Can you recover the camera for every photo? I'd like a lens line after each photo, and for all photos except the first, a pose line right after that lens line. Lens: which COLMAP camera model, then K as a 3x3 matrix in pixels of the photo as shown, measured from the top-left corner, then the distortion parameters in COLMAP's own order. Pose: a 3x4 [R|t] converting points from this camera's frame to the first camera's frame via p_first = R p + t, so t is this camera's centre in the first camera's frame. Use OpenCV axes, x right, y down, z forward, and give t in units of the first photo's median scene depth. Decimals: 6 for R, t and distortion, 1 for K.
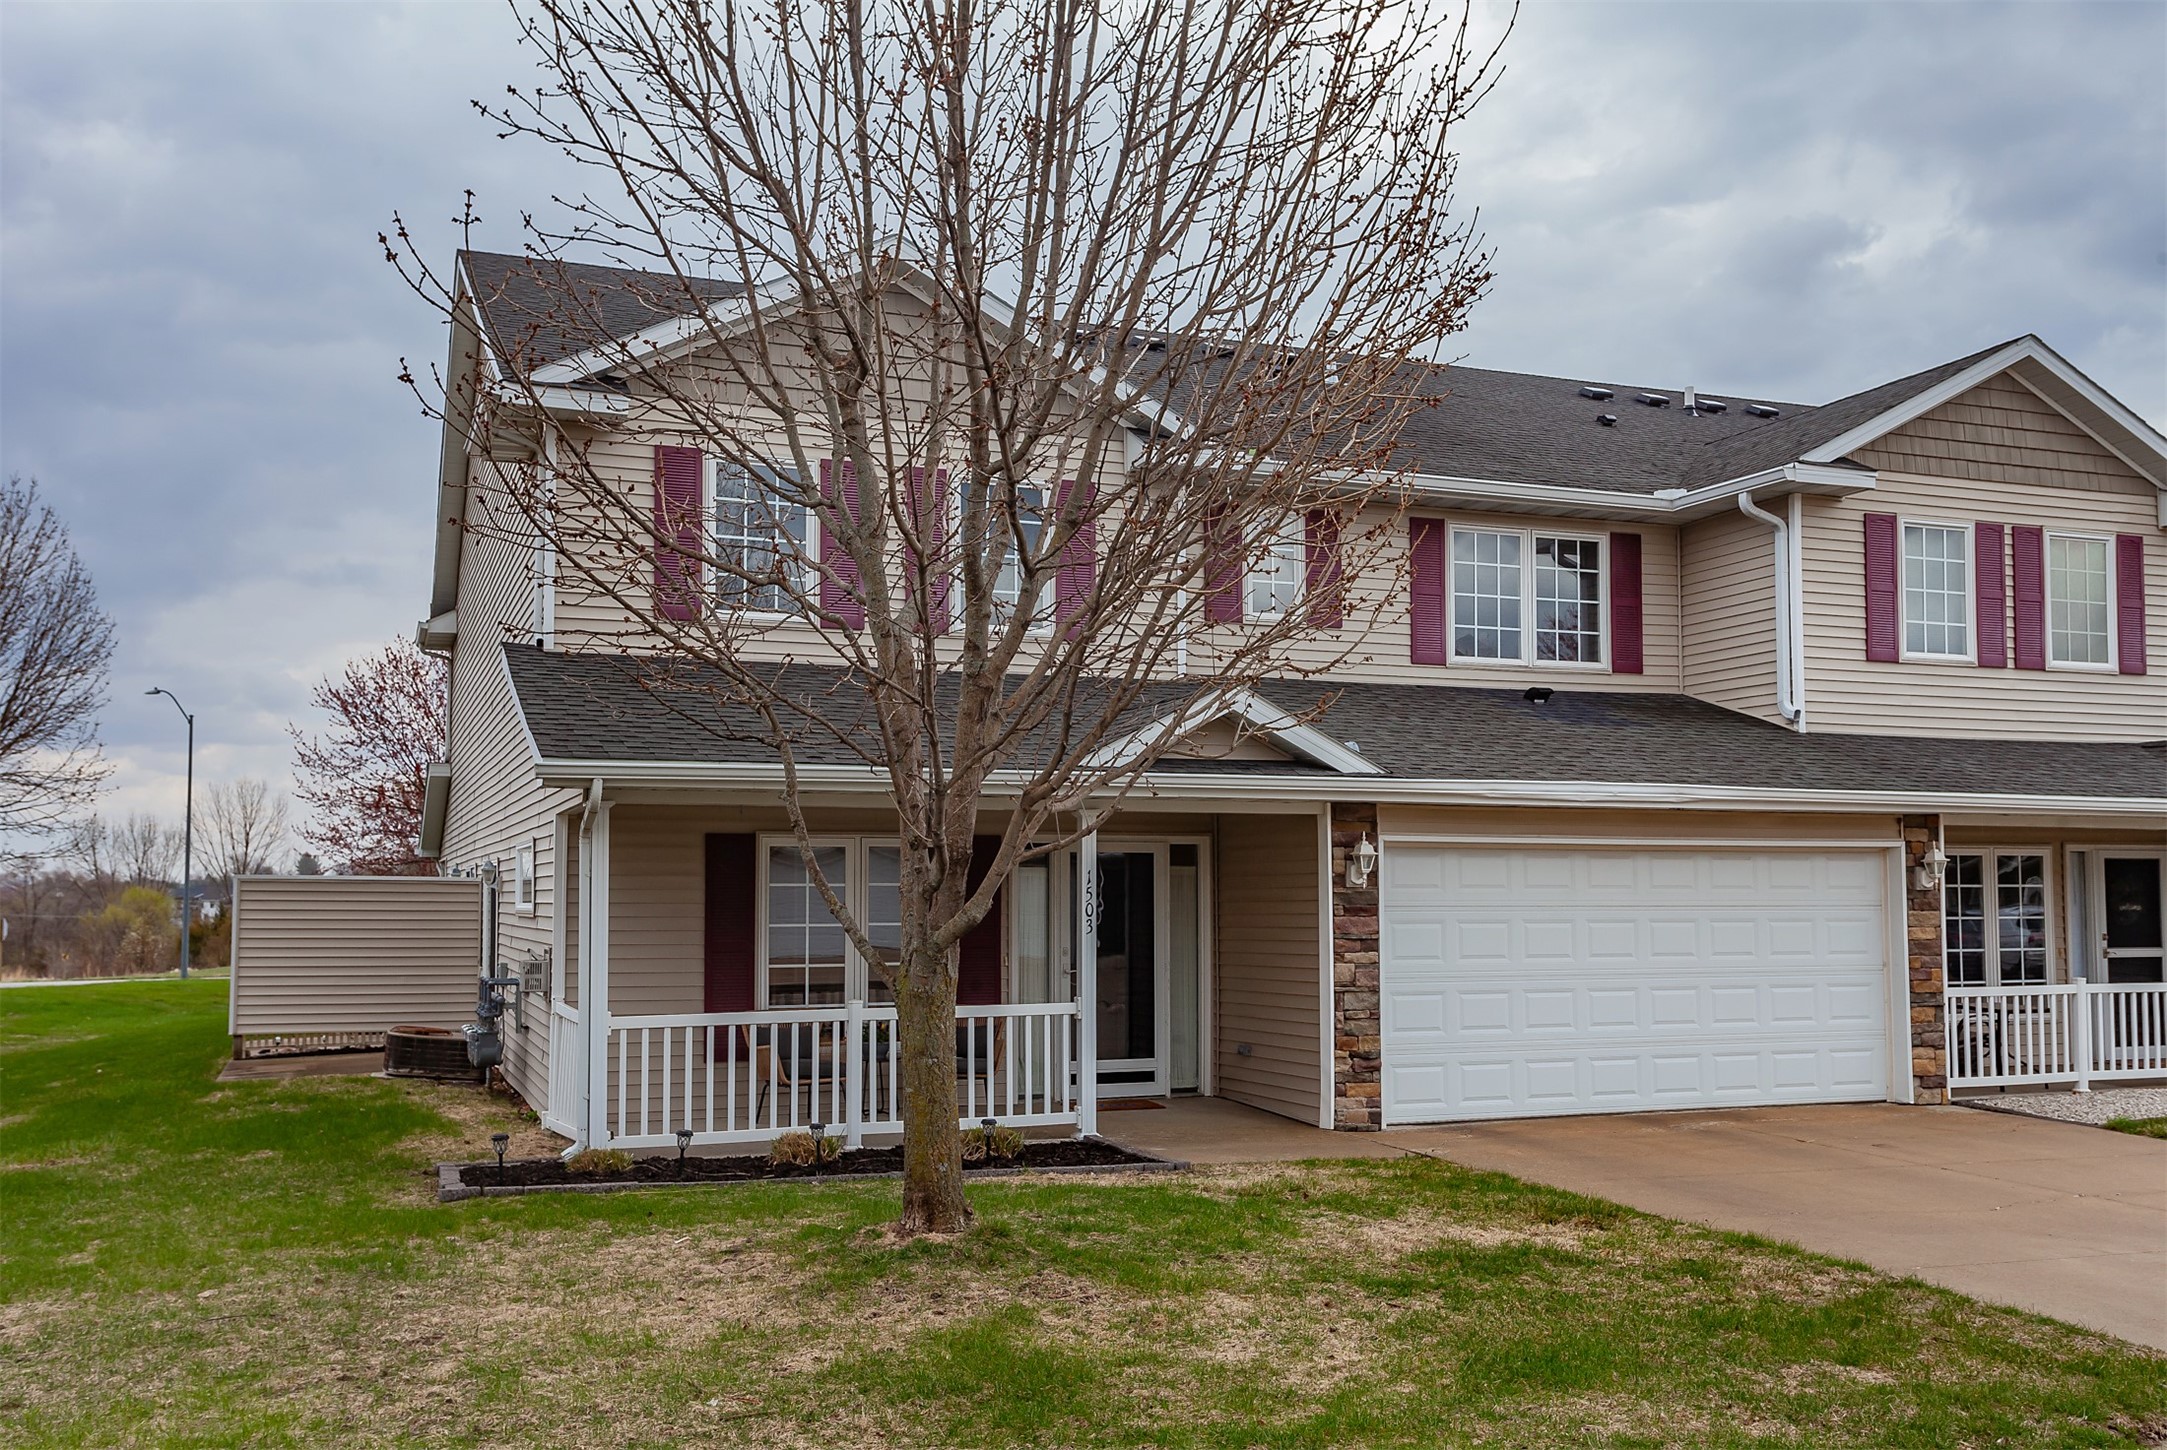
lens RADIAL K [[1955.2, 0, 1083.5], [0, 1955.2, 725.0], [0, 0, 1]] dist [0.006230, -0.005248]
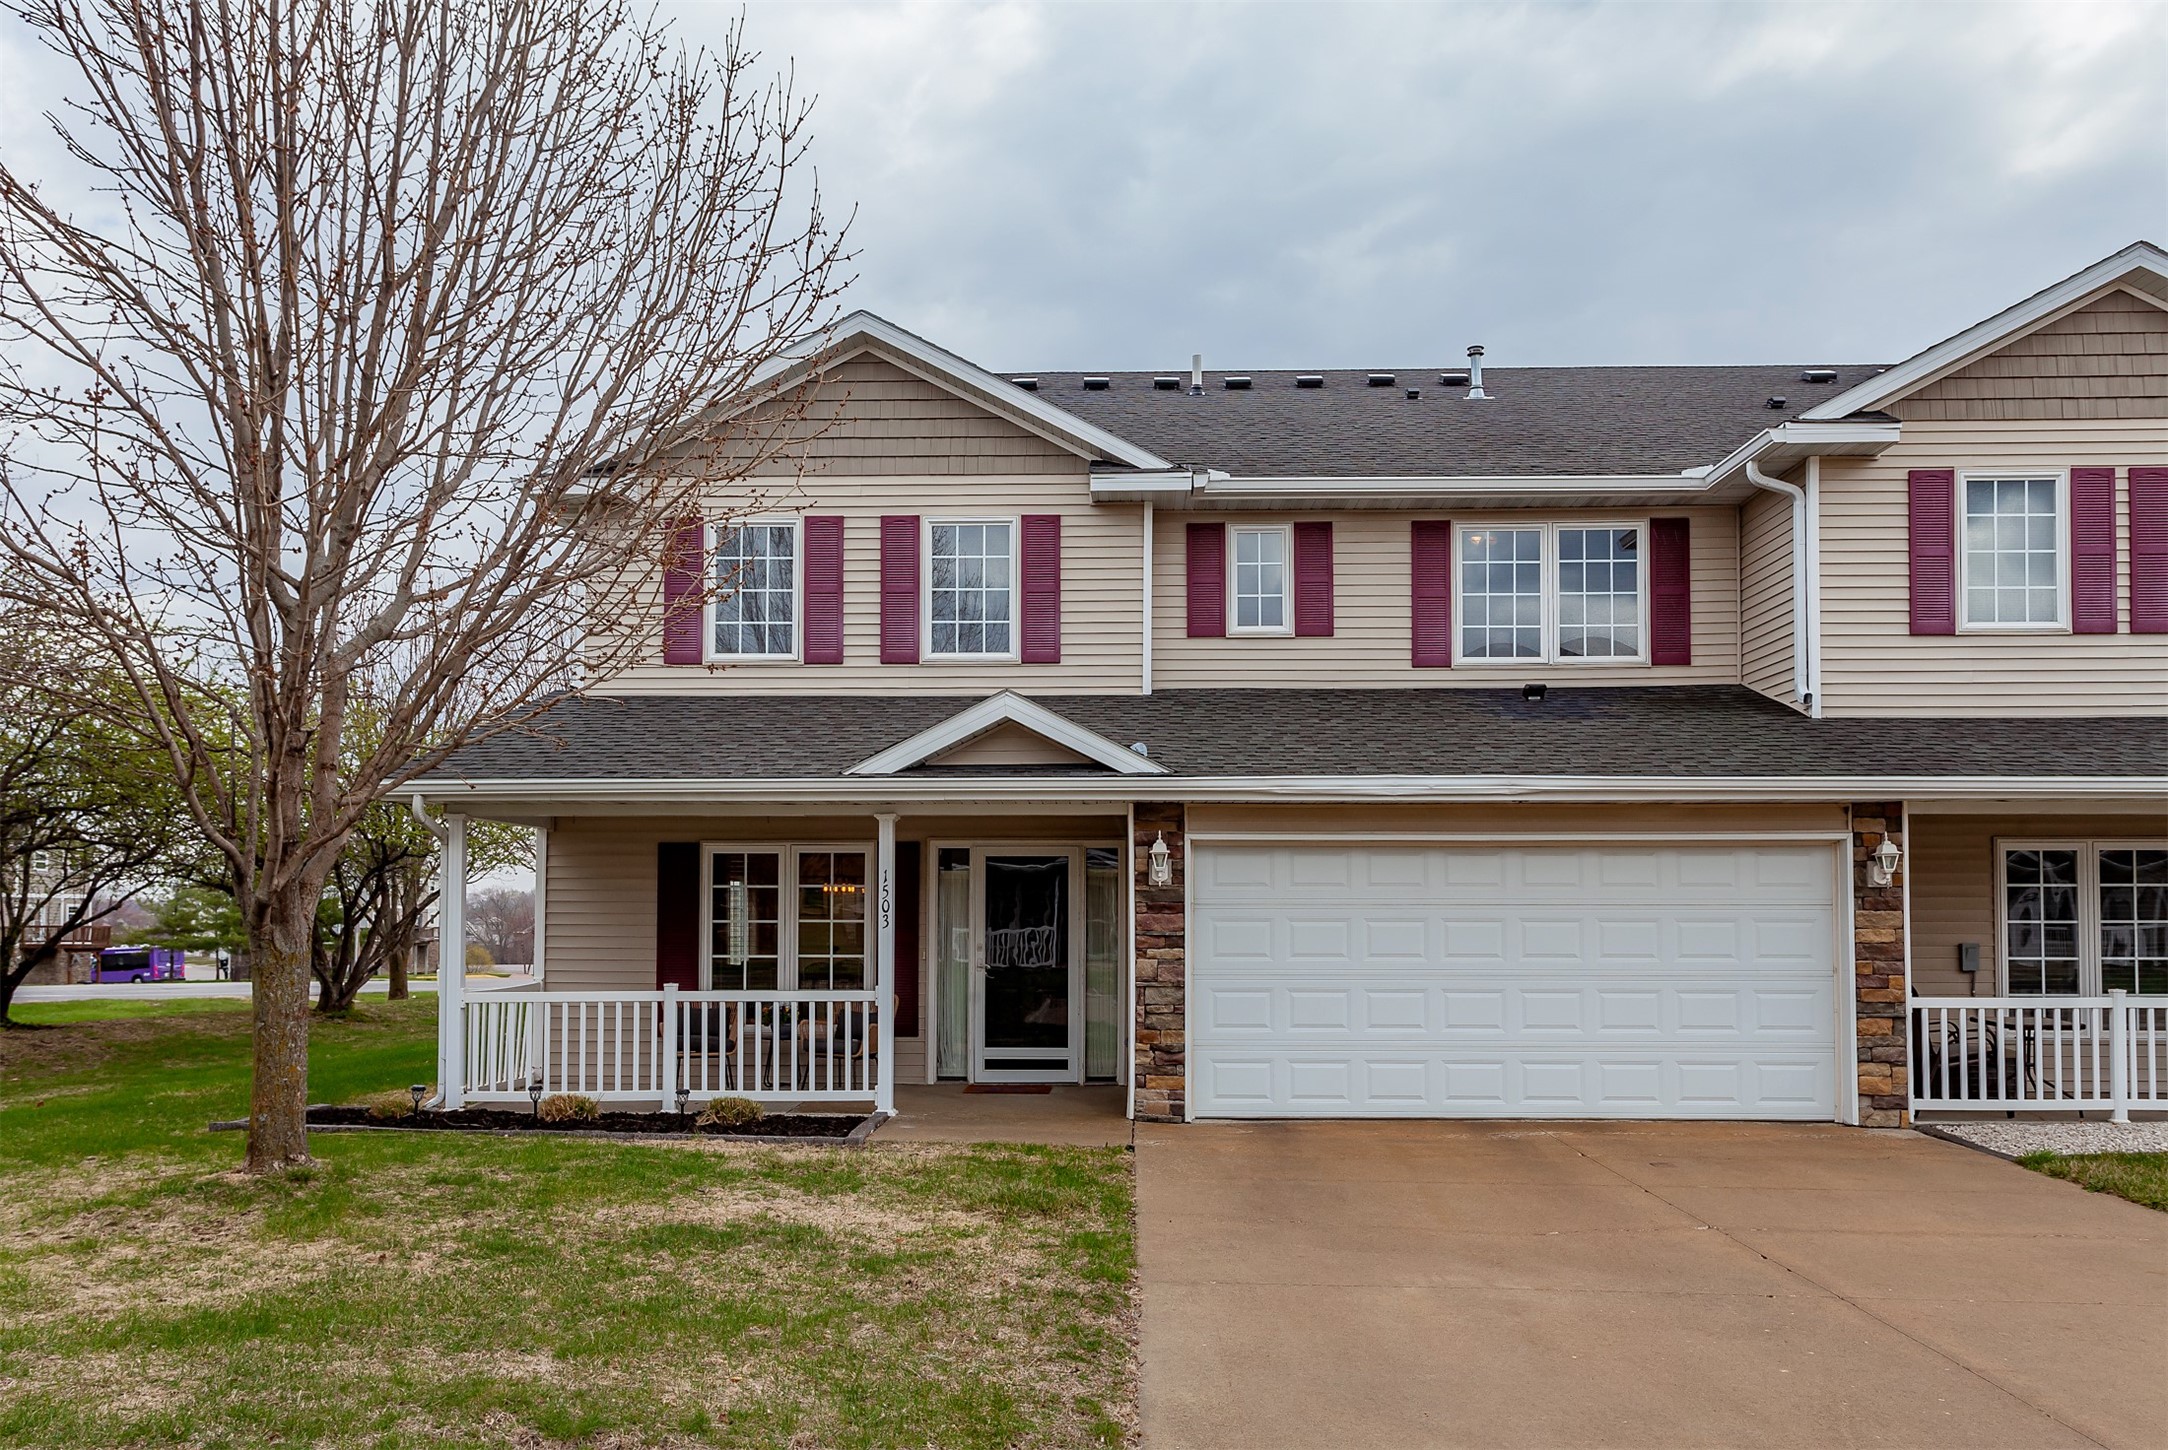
lens RADIAL K [[1593.6, 0, 1084.1], [0, 1593.6, 818.8], [0, 0, 1]] dist [-0.003623, 0.005142]
pose [[0.917855, -0.019684, -0.396427, 0.383521], [0.033817, 0.999016, 0.028692, 0.020221], [0.395472, -0.039742, 0.917618, 0.194533]]
